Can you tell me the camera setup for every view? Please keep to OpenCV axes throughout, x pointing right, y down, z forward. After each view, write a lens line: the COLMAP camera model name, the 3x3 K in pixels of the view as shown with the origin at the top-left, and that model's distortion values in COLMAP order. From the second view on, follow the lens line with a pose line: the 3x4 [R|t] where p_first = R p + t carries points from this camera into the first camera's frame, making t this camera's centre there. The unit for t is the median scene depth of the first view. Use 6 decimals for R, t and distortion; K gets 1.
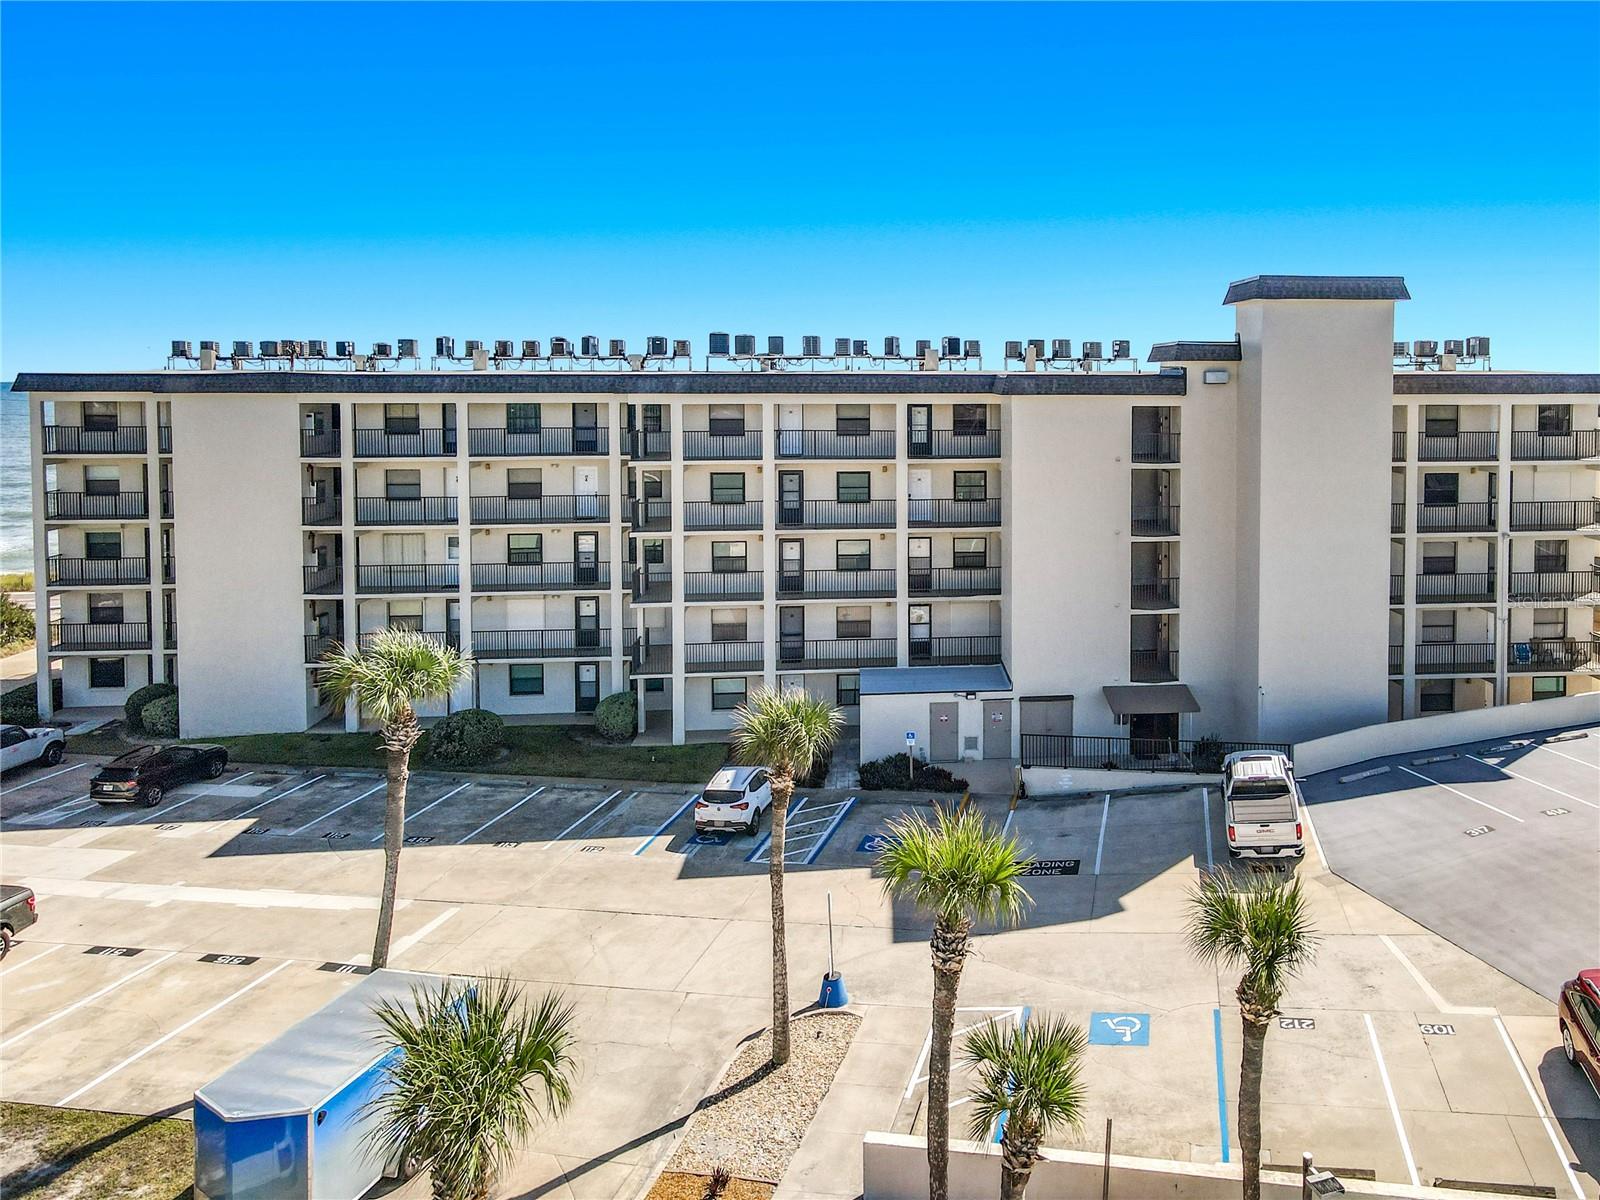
lens RADIAL K [[1199.2, 0, 959.4], [0, 1199.2, 434.4], [0, 0, 1]] dist [0.019918, -0.001161]
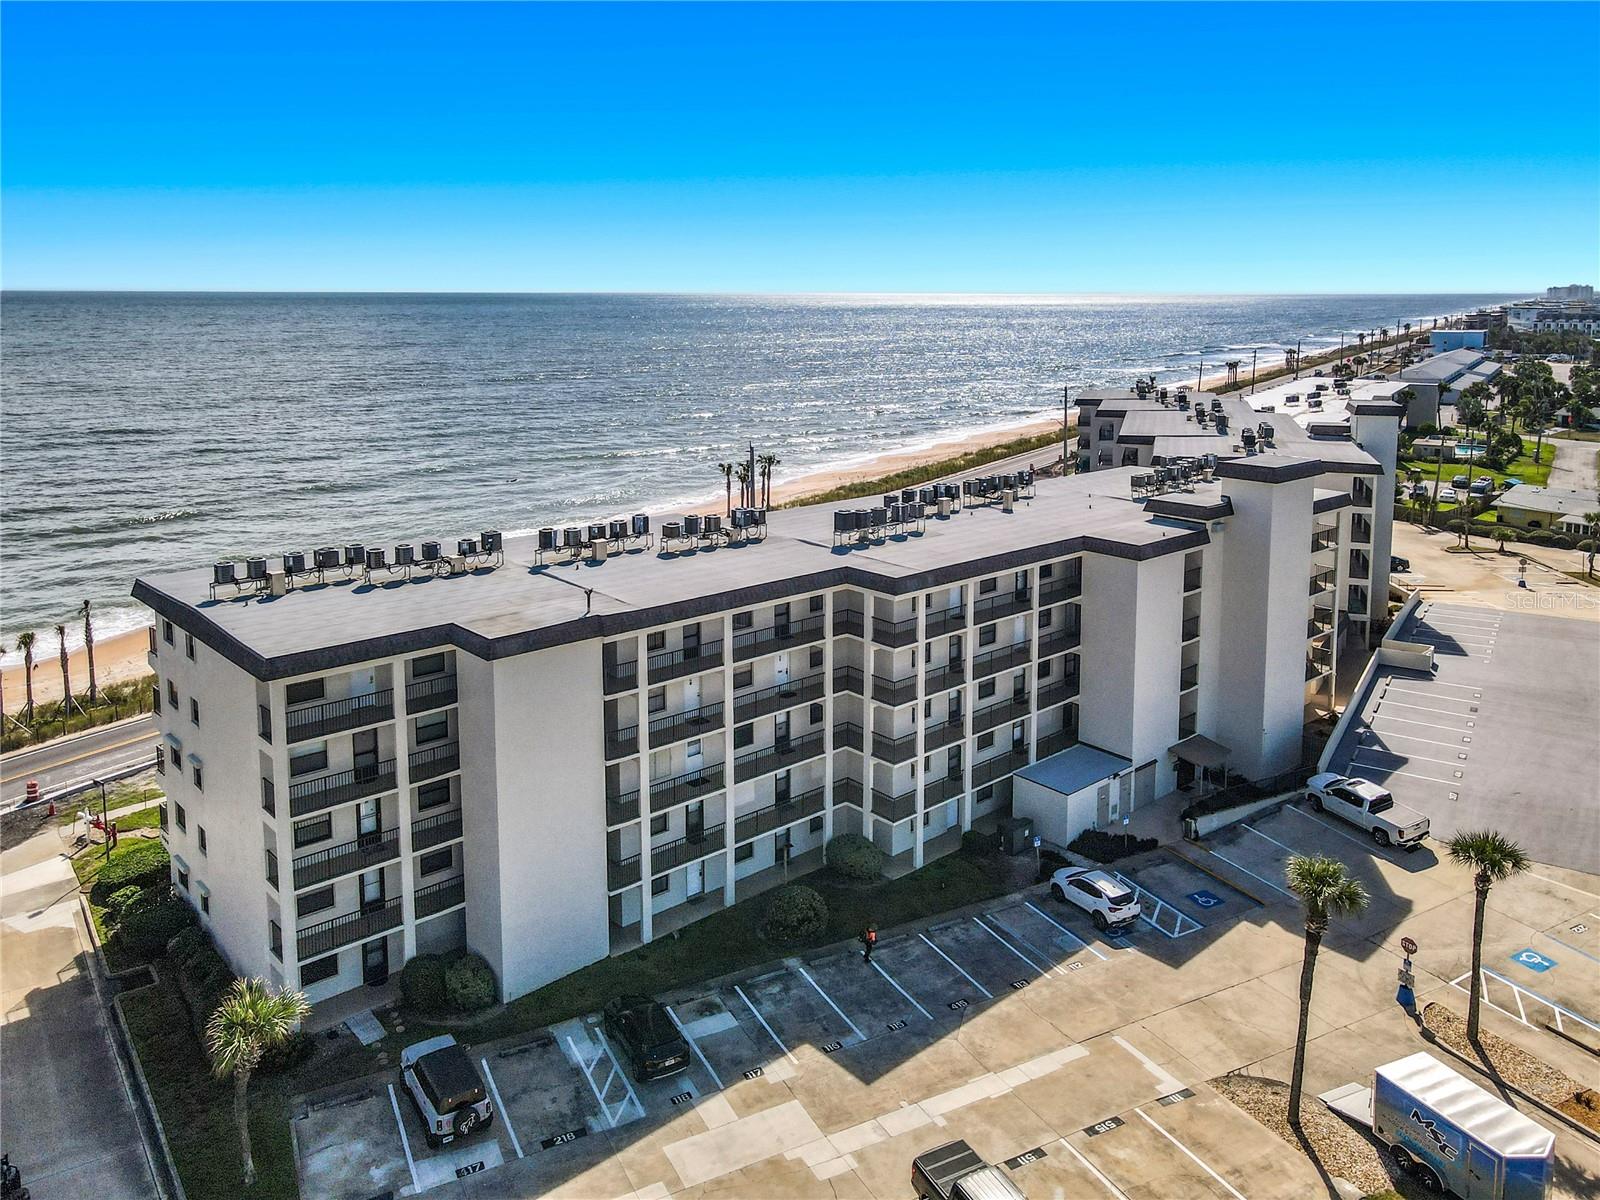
lens RADIAL K [[1209.7, 0, 801.1], [0, 1209.7, 419.0], [0, 0, 1]] dist [0.016934, -0.003274]
pose [[0.804767, -0.063020, 0.590236, -1.049106], [0.028867, 0.997327, 0.067126, -0.290044], [-0.592888, -0.036982, 0.804435, 0.094311]]
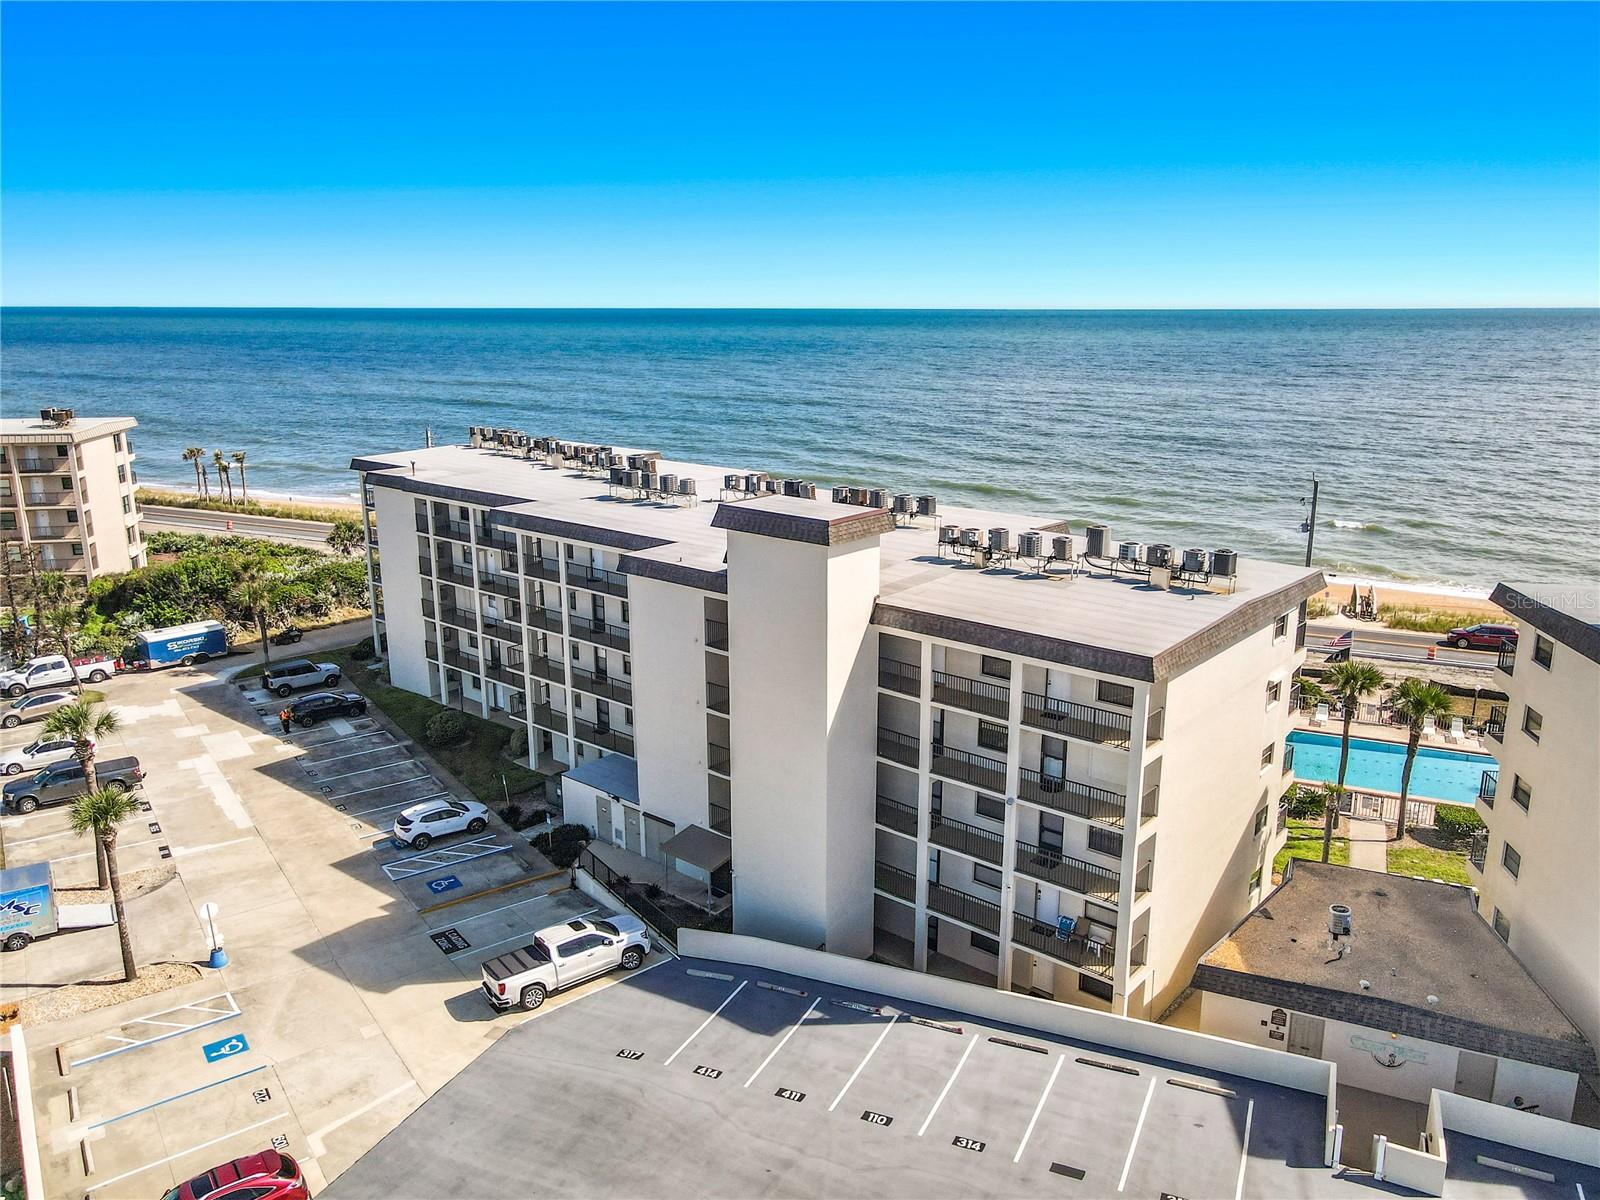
lens RADIAL K [[1127.5, 0, 808.3], [0, 1127.5, 631.4], [0, 0, 1]] dist [0.010418, 0.007026]
pose [[0.711043, 0.189788, -0.677052, 0.890872], [-0.030249, 0.970250, 0.240209, -0.237362], [0.702498, -0.150319, 0.695630, 0.326749]]
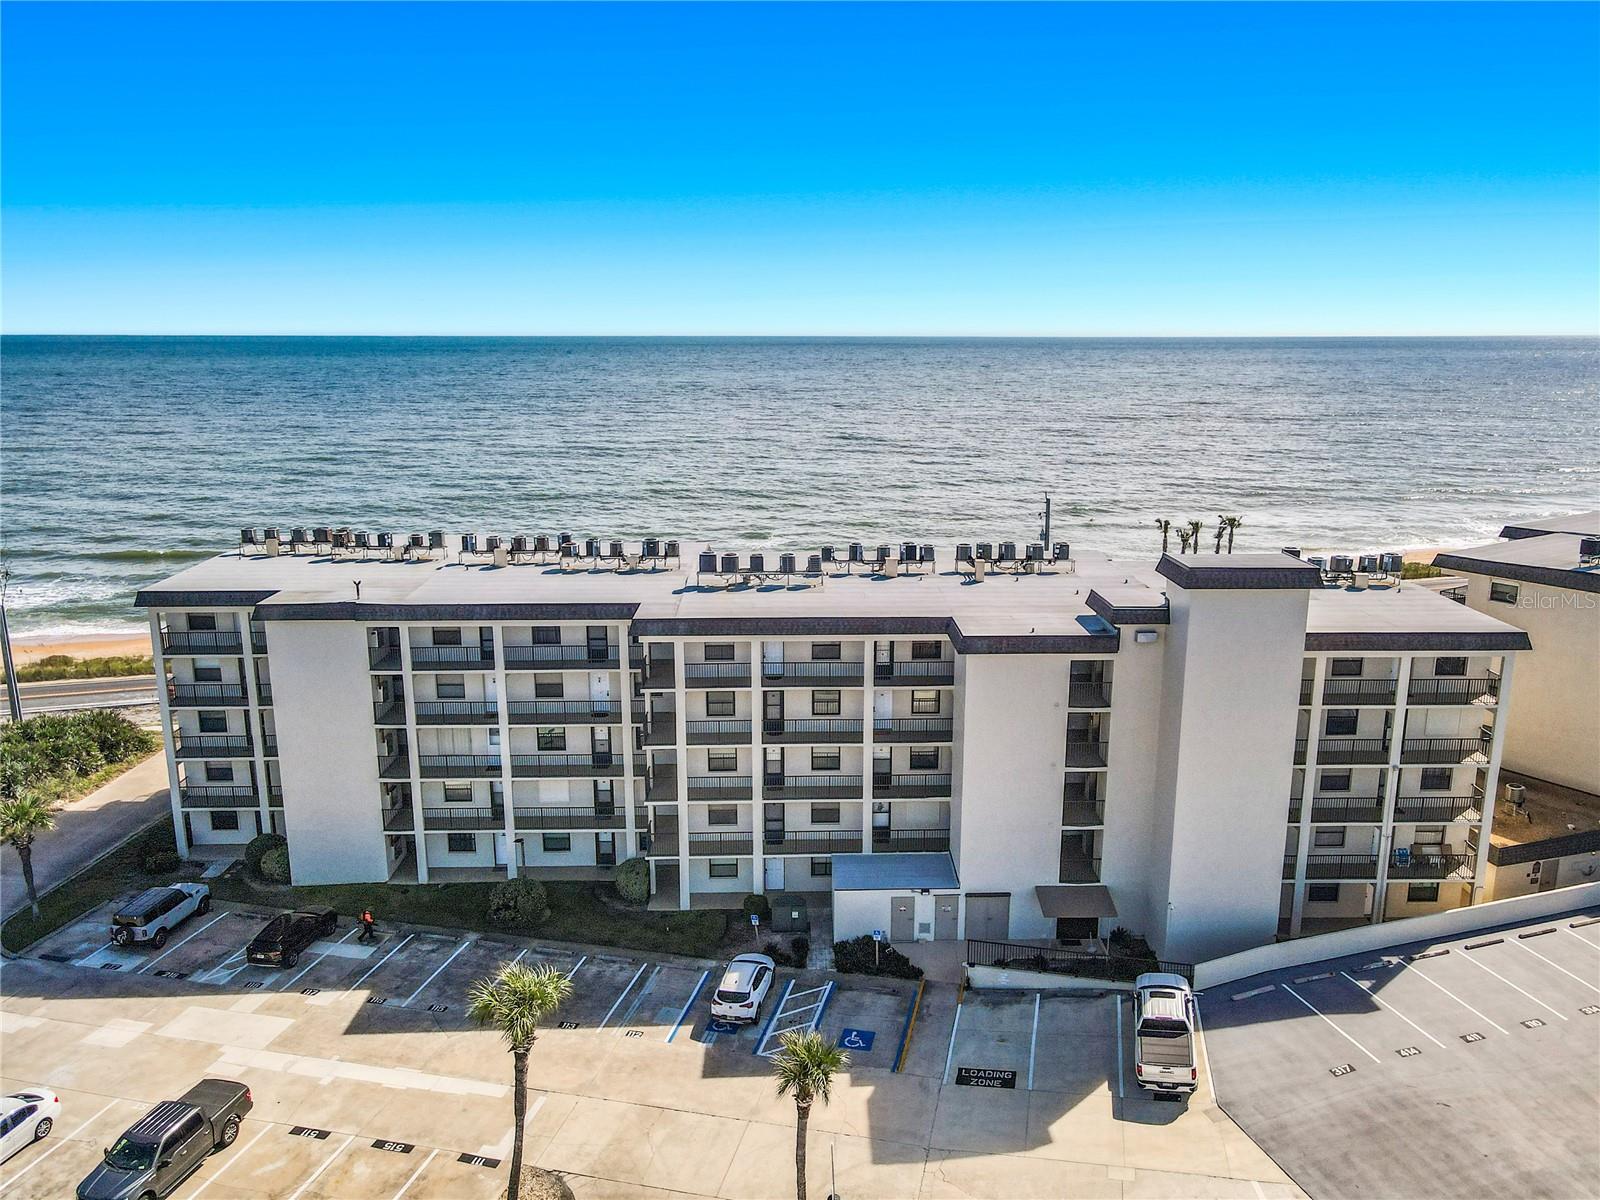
lens RADIAL K [[1154.8, 0, 801.4], [0, 1154.8, 604.4], [0, 0, 1]] dist [0.022319, 0.000840]
pose [[0.997368, 0.014525, -0.071037, -0.035401], [-0.001547, 0.983768, 0.179439, -0.267164], [0.072490, -0.178857, 0.981201, -0.100397]]
